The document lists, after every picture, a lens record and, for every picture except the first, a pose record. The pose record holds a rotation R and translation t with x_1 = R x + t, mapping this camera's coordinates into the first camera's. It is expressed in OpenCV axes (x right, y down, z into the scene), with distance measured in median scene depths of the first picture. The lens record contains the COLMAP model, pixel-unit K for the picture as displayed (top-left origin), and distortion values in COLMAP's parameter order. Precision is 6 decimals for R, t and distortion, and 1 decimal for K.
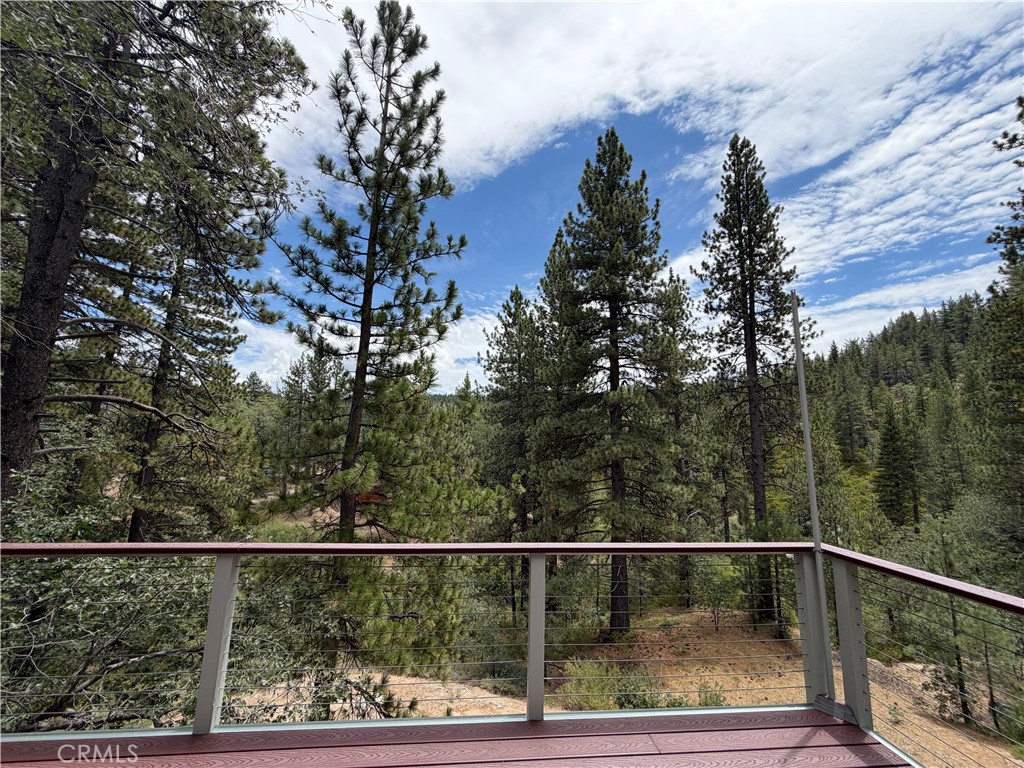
lens RADIAL K [[409.3, 0, 505.9], [0, 409.3, 382.5], [0, 0, 1]] dist [-0.005504, 0.001054]
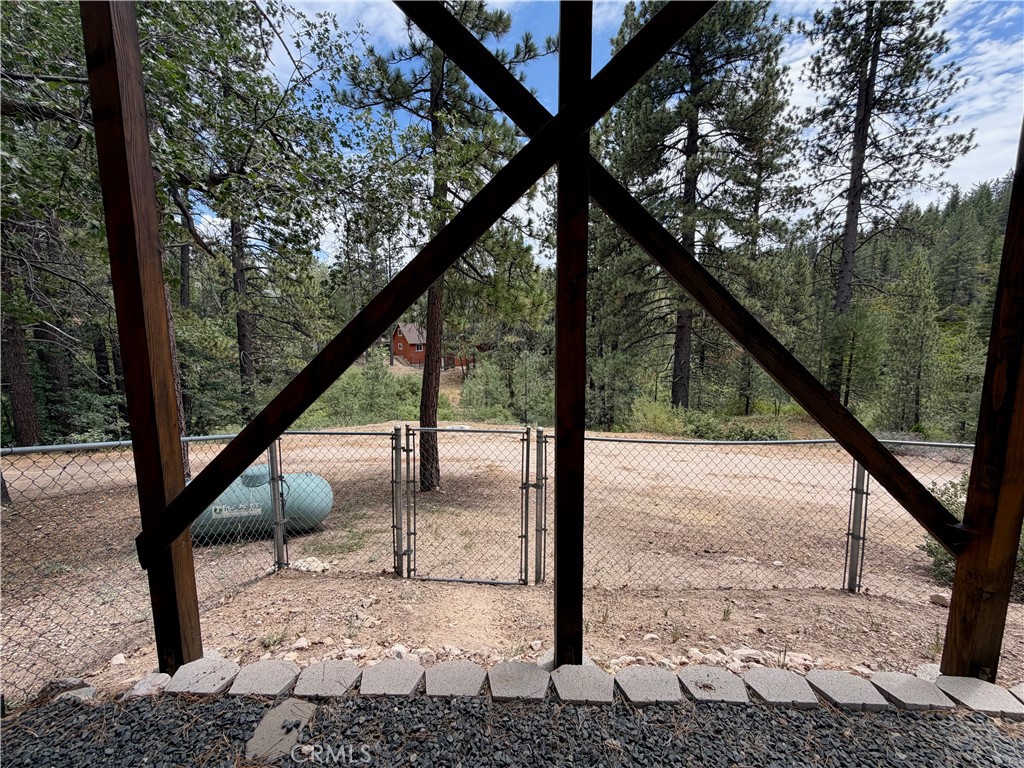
lens RADIAL K [[409.3, 0, 503.4], [0, 409.3, 379.7], [0, 0, 1]] dist [-0.005504, 0.001054]
pose [[0.991902, -0.002479, -0.126980, -0.028869], [0.036777, 0.962581, 0.268488, 0.159097], [0.121563, -0.270984, 0.954877, -0.035649]]
